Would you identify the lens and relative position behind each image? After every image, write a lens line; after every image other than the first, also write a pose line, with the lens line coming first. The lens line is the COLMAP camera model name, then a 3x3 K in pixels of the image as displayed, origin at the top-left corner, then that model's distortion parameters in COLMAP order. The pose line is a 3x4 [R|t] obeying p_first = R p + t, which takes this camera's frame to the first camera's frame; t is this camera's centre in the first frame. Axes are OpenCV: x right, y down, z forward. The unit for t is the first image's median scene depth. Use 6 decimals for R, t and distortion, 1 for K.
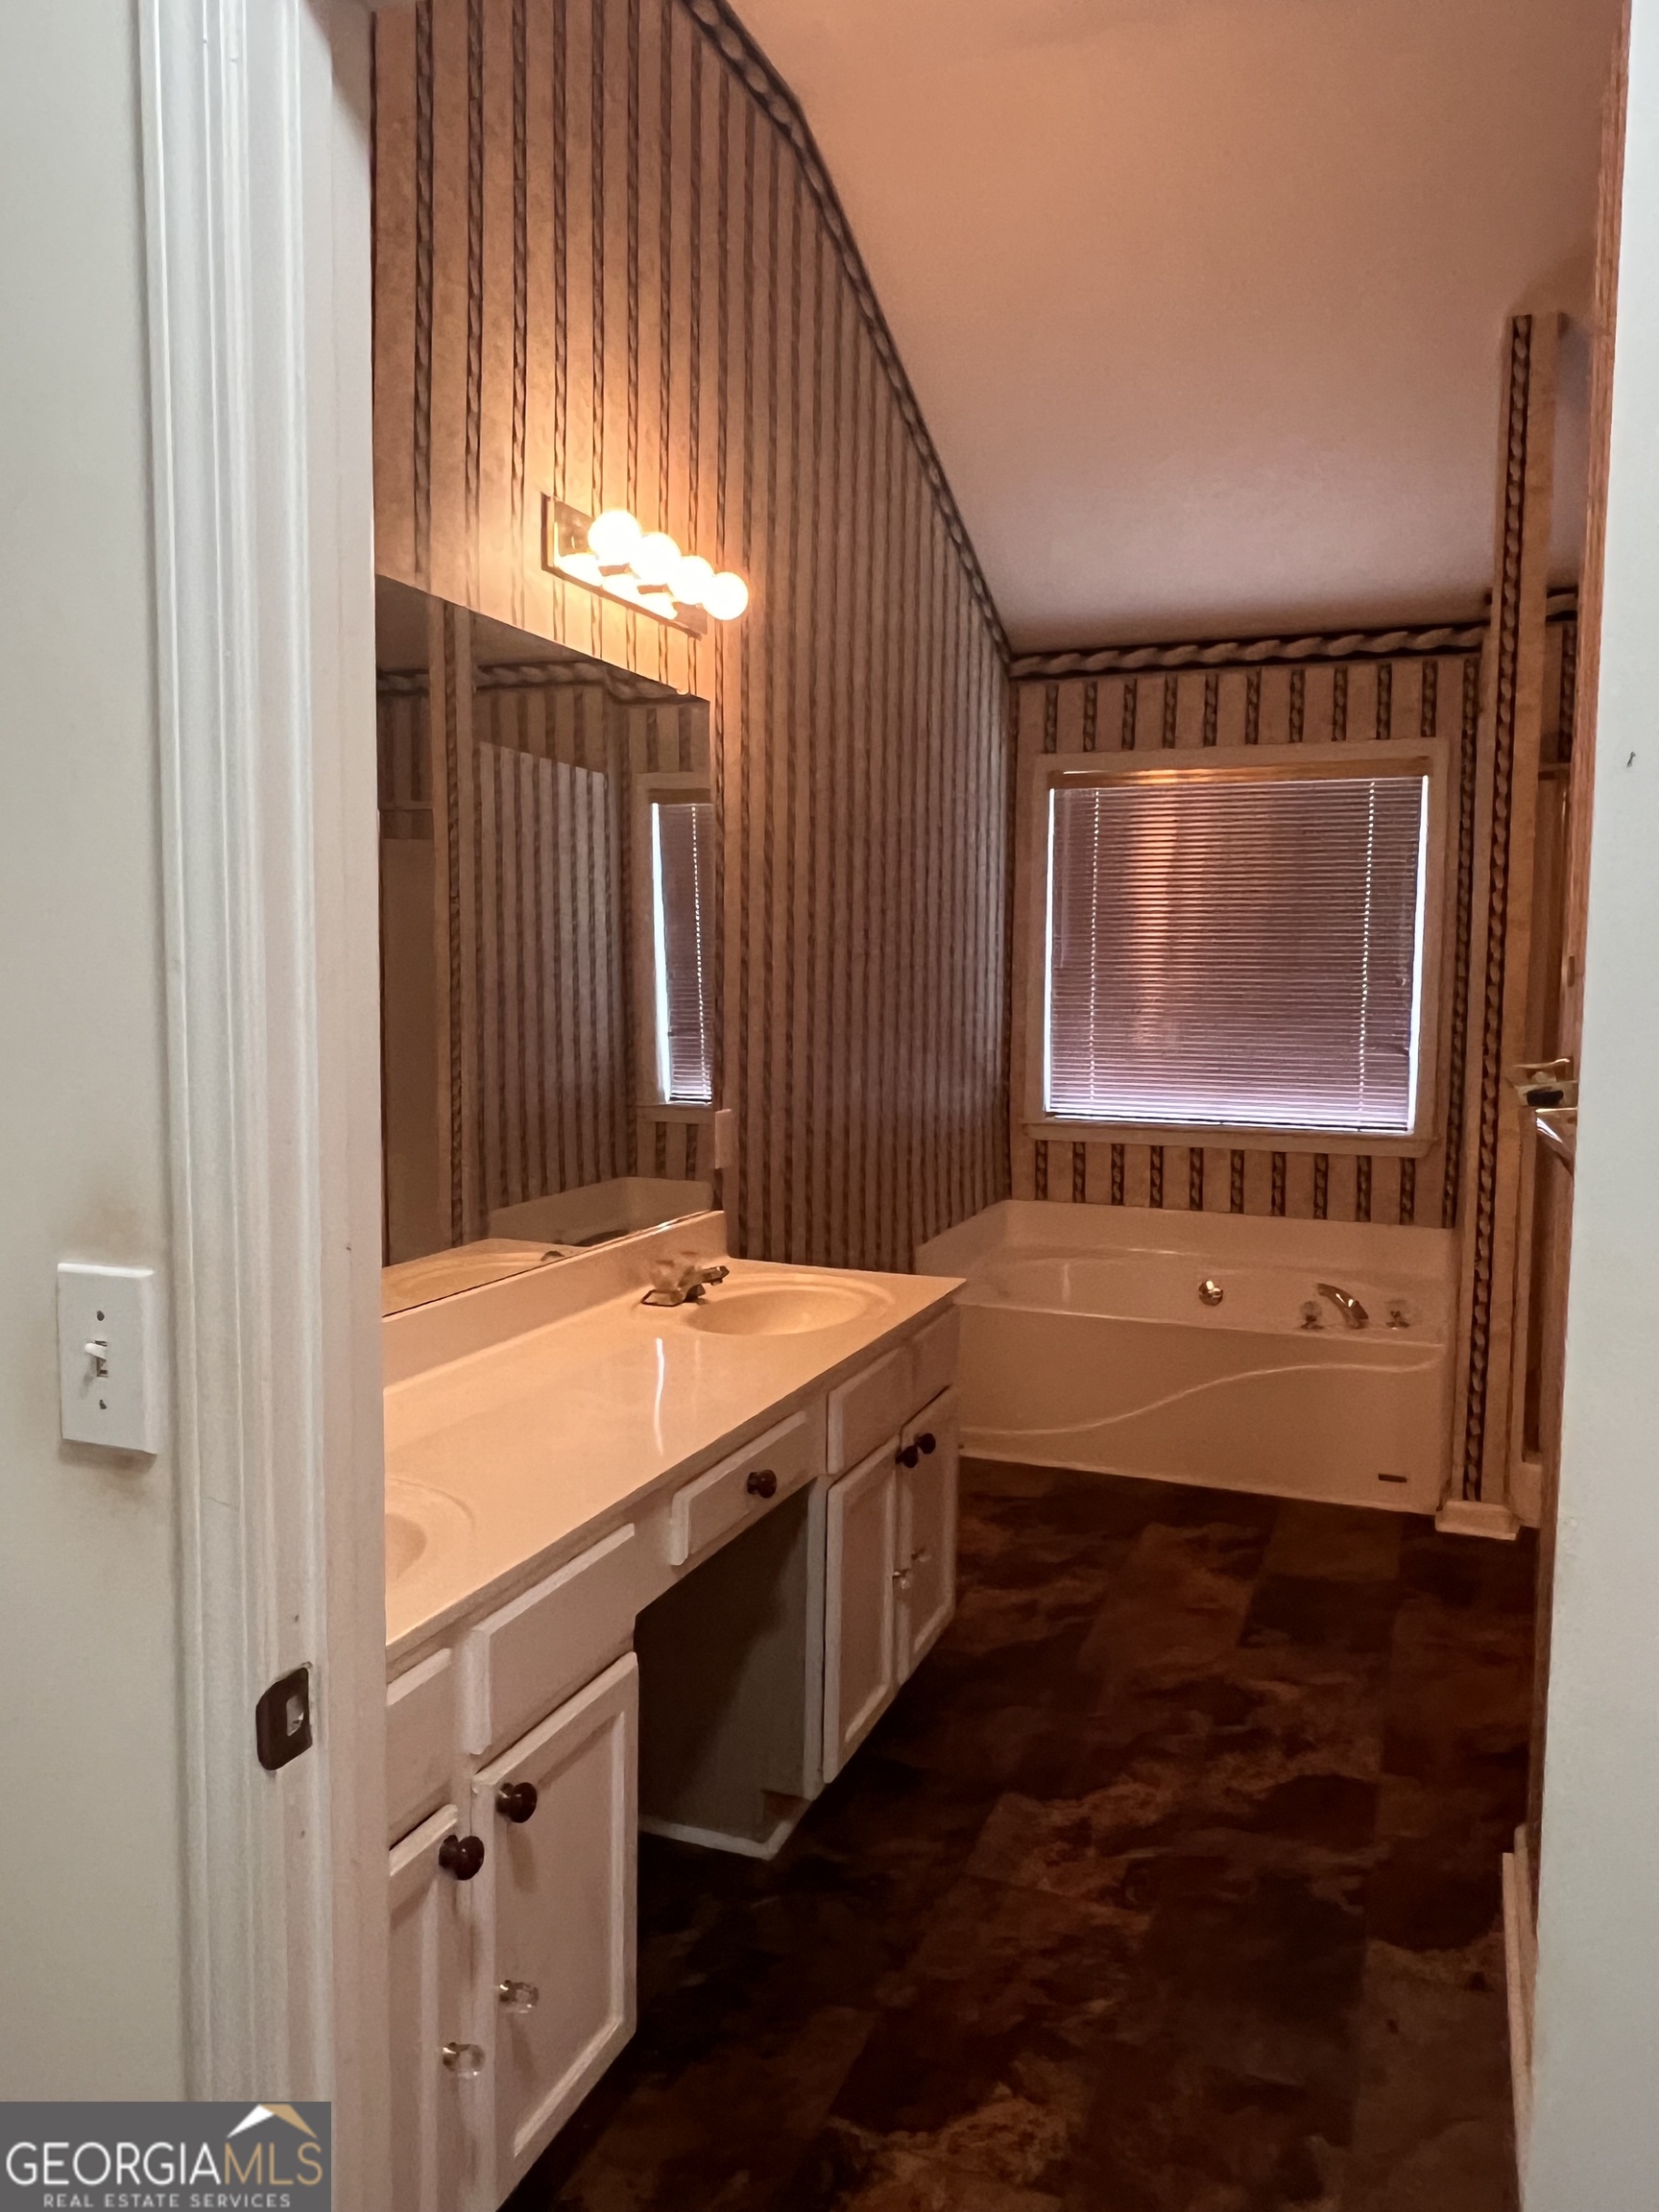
lens RADIAL K [[1606.9, 0, 827.9], [0, 1606.9, 1108.5], [0, 0, 1]] dist [0.008916, 0.003592]
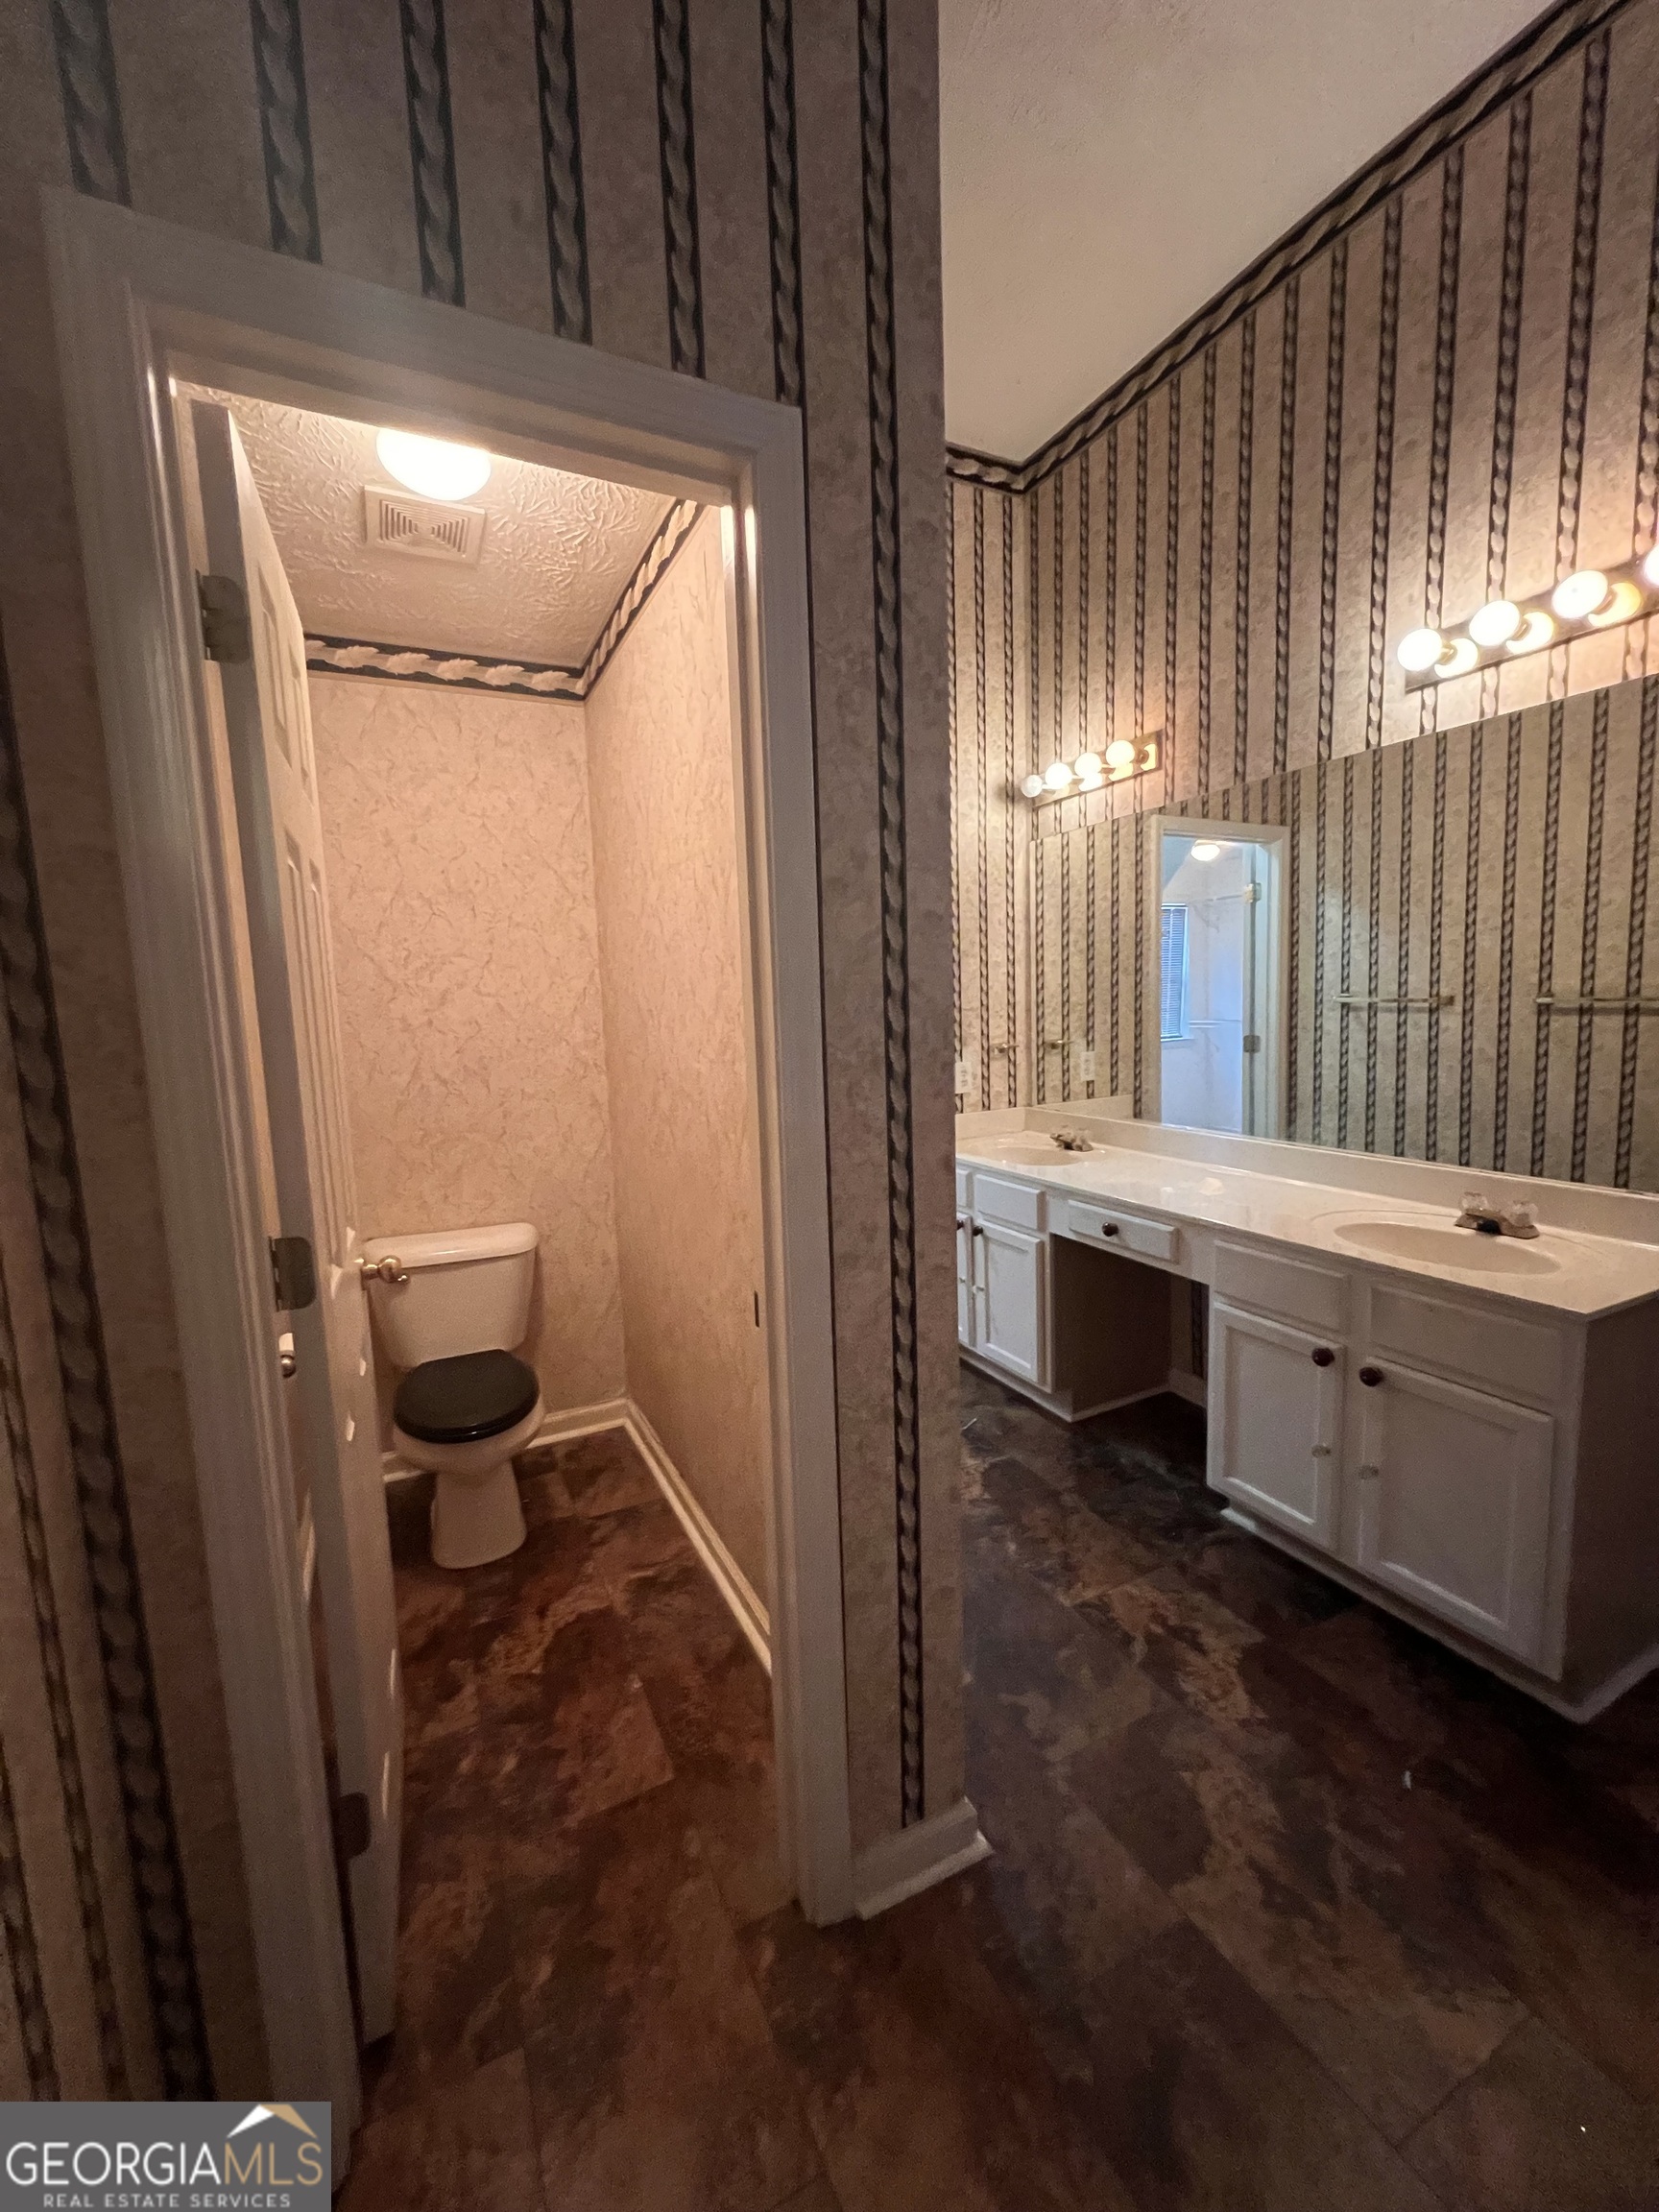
lens RADIAL K [[890.2, 0, 827.9], [0, 890.2, 1102.1], [0, 0, 1]] dist [-0.002544, 0.000193]
pose [[-0.673859, 0.099344, -0.732151, 0.842903], [-0.031844, 0.986094, 0.163110, -0.079863], [0.738174, 0.133228, -0.661324, 1.227435]]
